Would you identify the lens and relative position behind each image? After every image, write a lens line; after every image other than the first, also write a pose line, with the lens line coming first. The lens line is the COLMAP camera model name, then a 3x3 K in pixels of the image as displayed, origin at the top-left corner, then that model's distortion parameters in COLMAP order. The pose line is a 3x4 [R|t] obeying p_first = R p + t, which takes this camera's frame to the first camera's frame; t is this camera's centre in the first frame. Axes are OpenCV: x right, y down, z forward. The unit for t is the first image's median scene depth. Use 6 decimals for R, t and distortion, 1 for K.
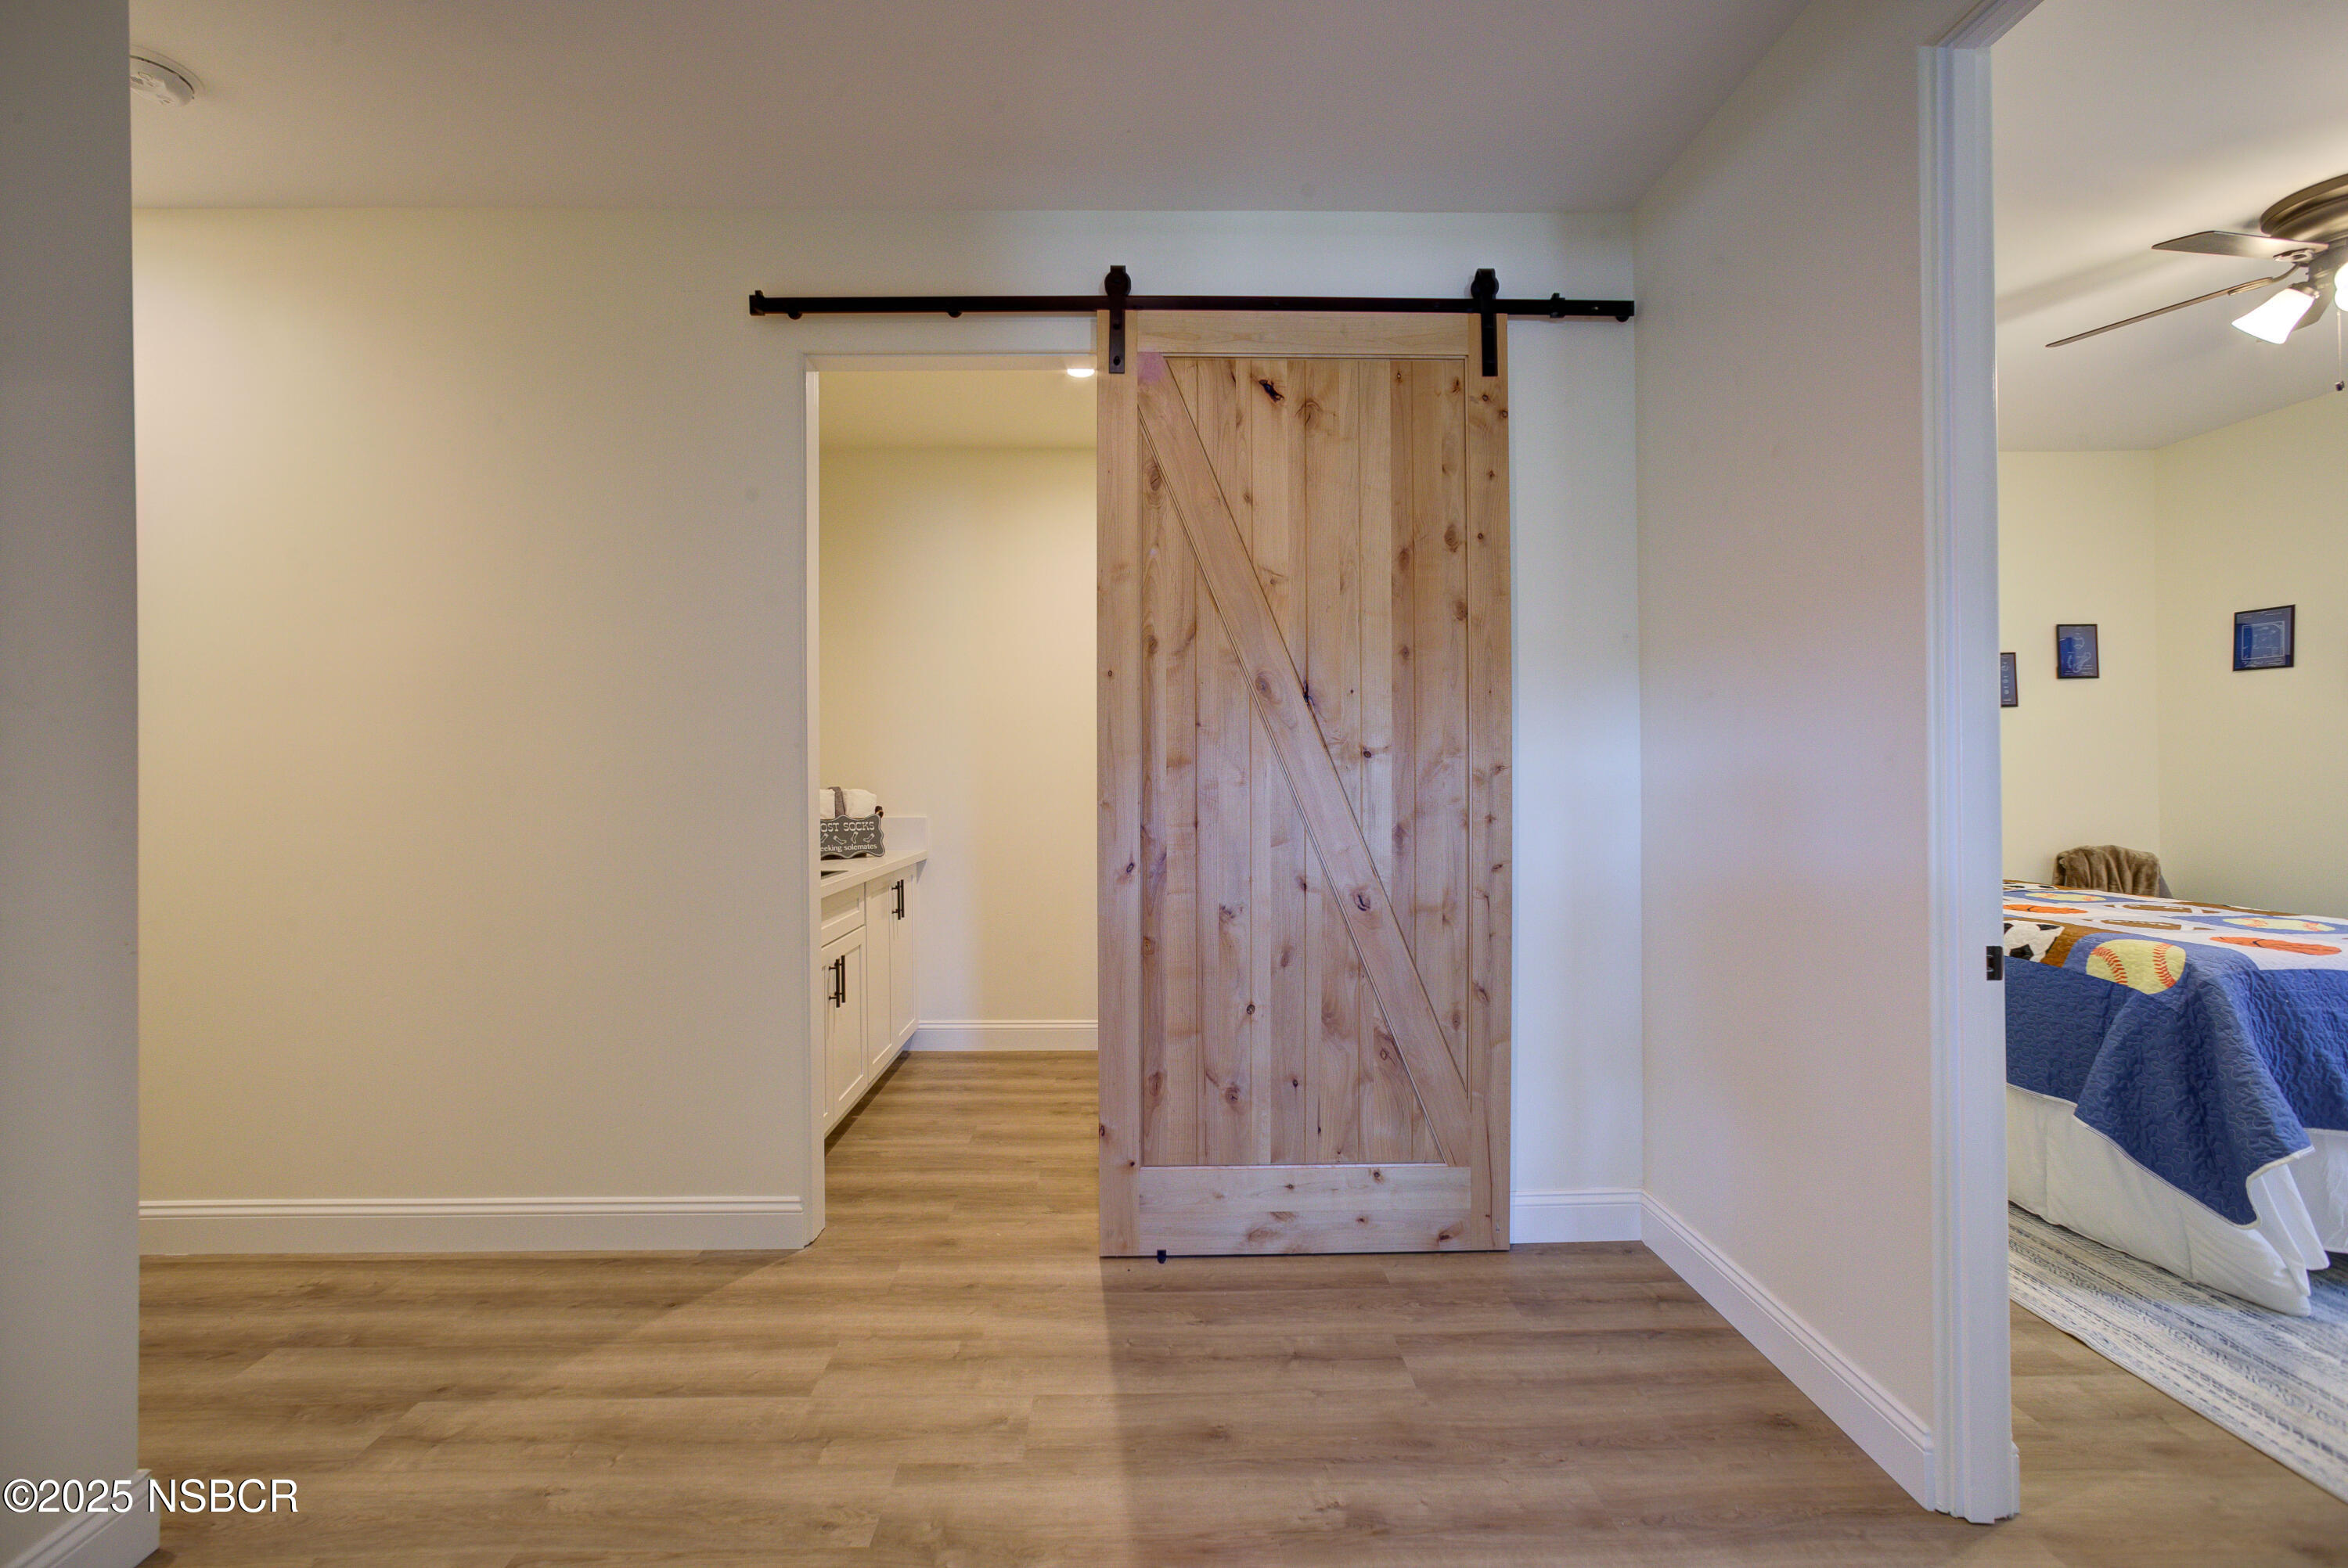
lens RADIAL K [[934.6, 0, 1130.8], [0, 934.6, 772.2], [0, 0, 1]] dist [-0.008748, 0.002762]
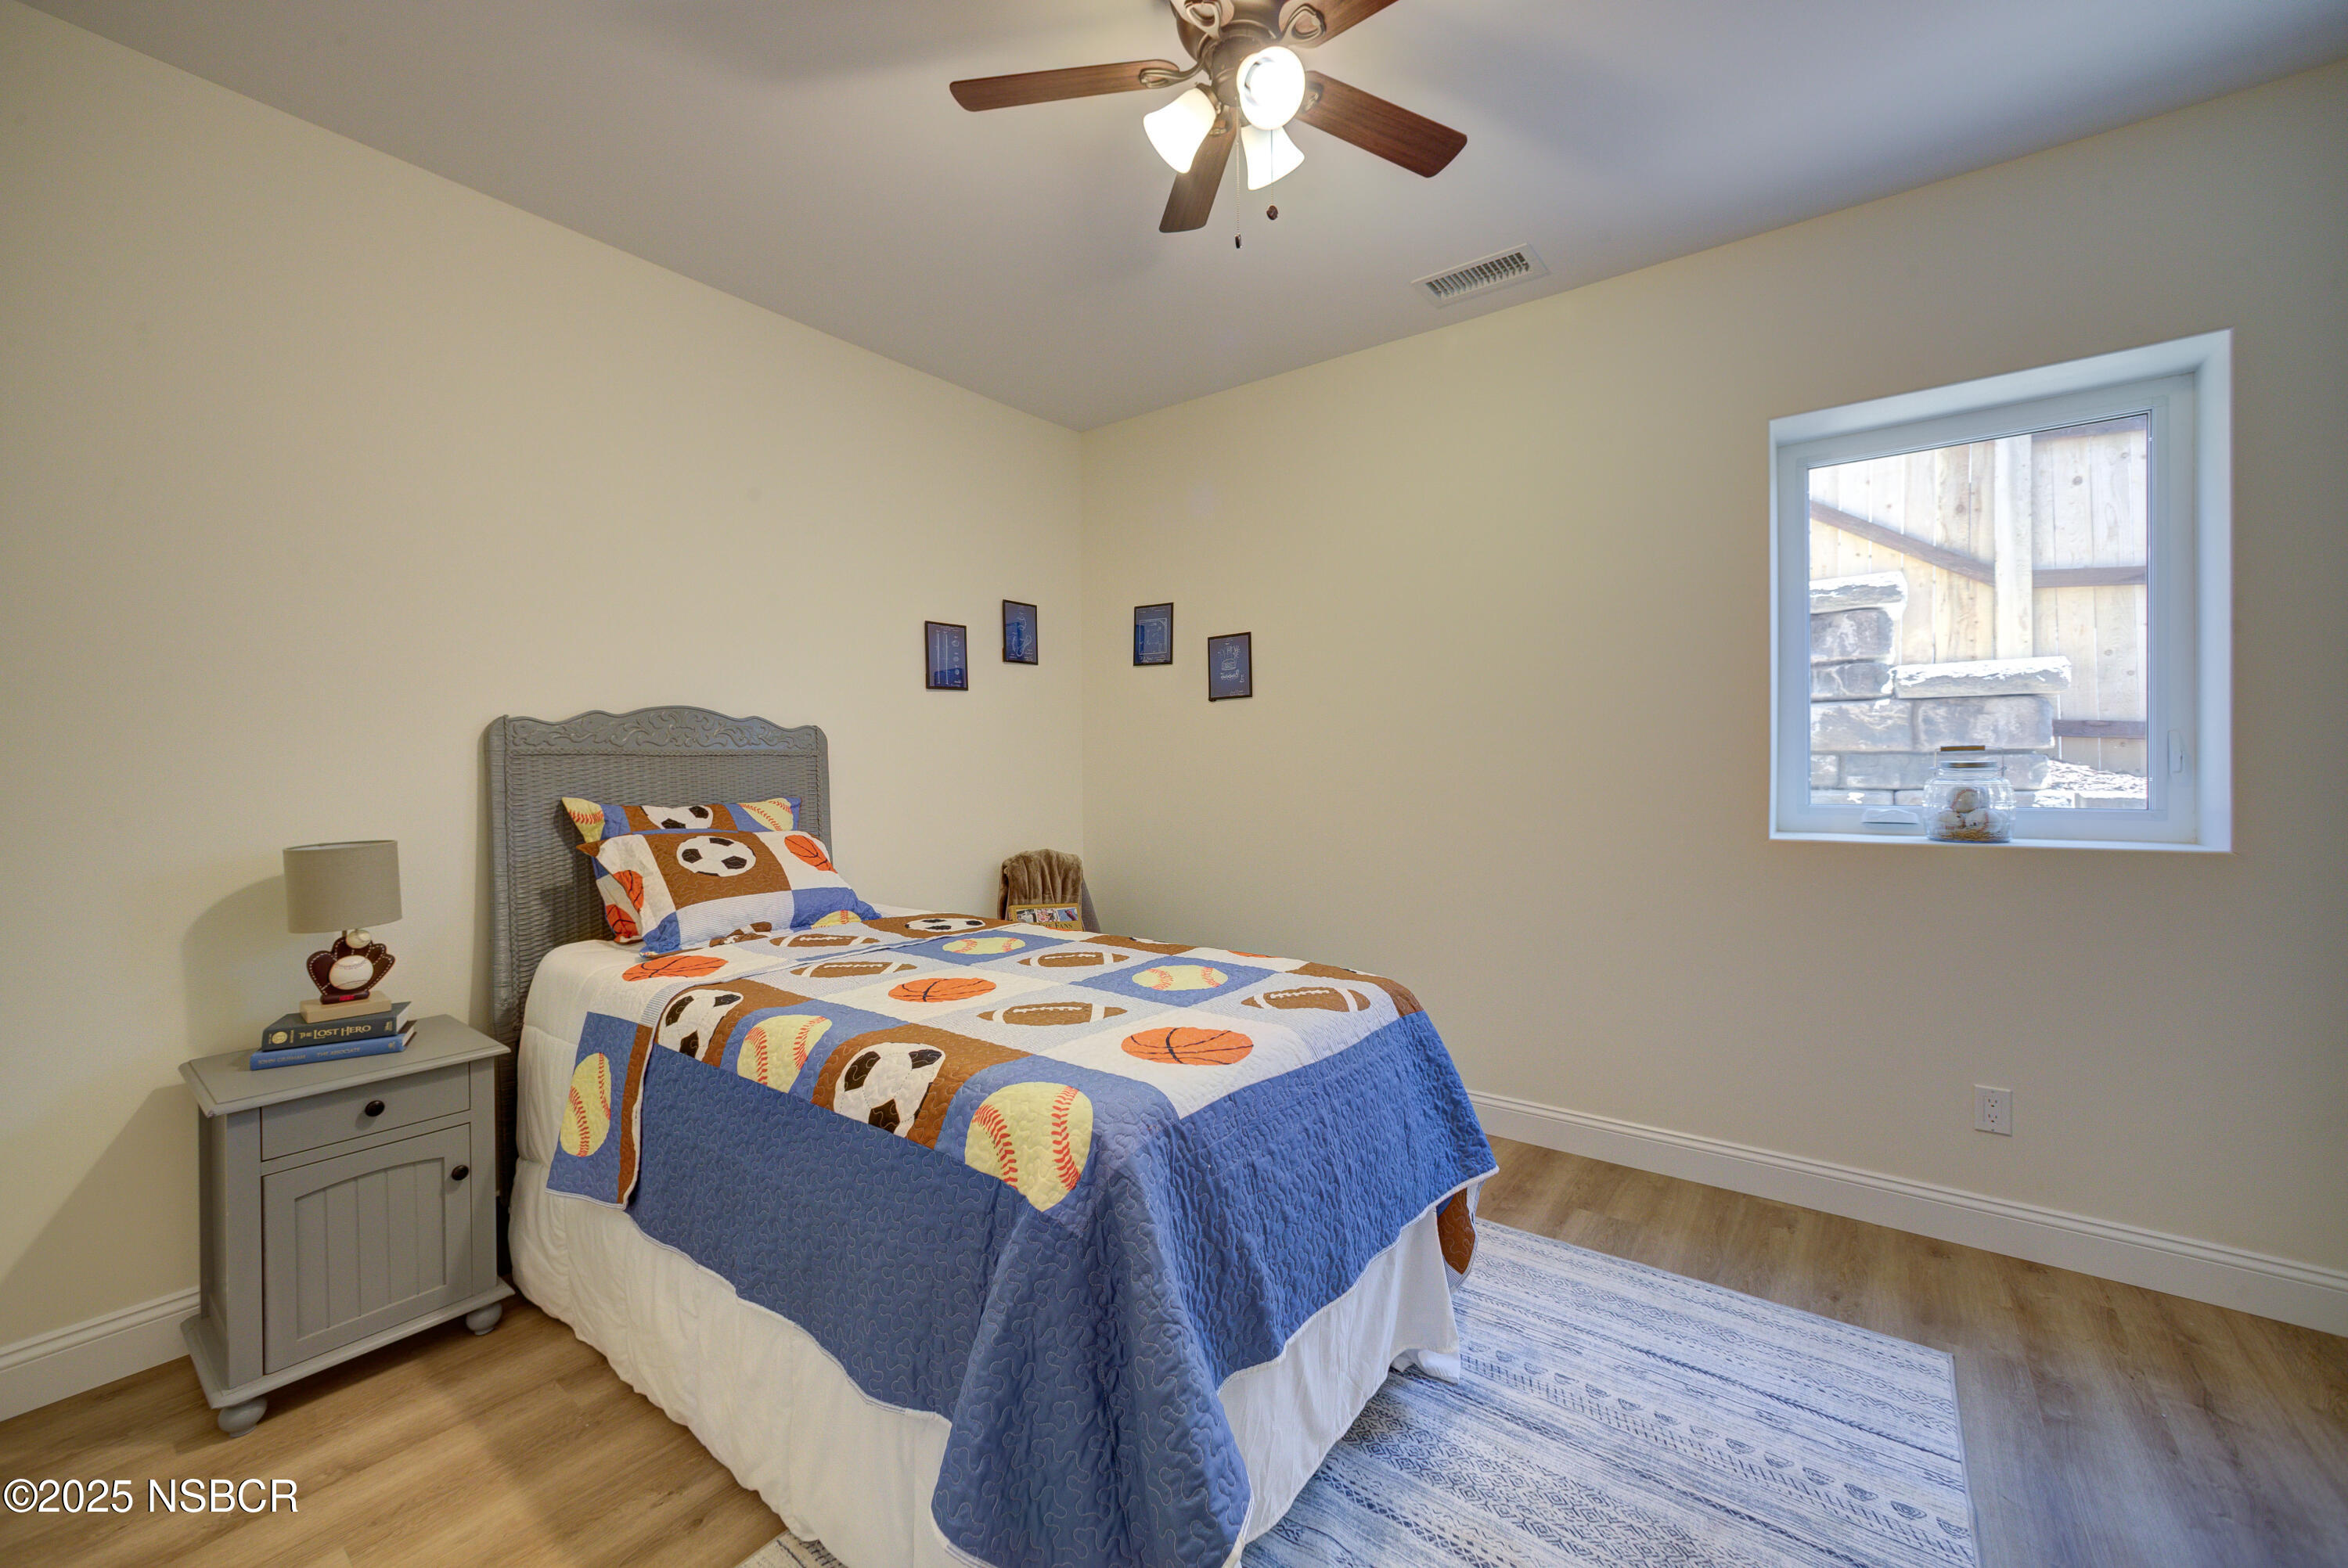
lens RADIAL K [[934.6, 0, 1173.3], [0, 934.6, 774.2], [0, 0, 1]] dist [-0.008748, 0.002762]
pose [[0.603547, -0.004297, 0.797316, 0.697176], [-0.002795, 0.999968, 0.007505, -0.002665], [-0.797322, -0.006758, 0.603516, 0.606130]]
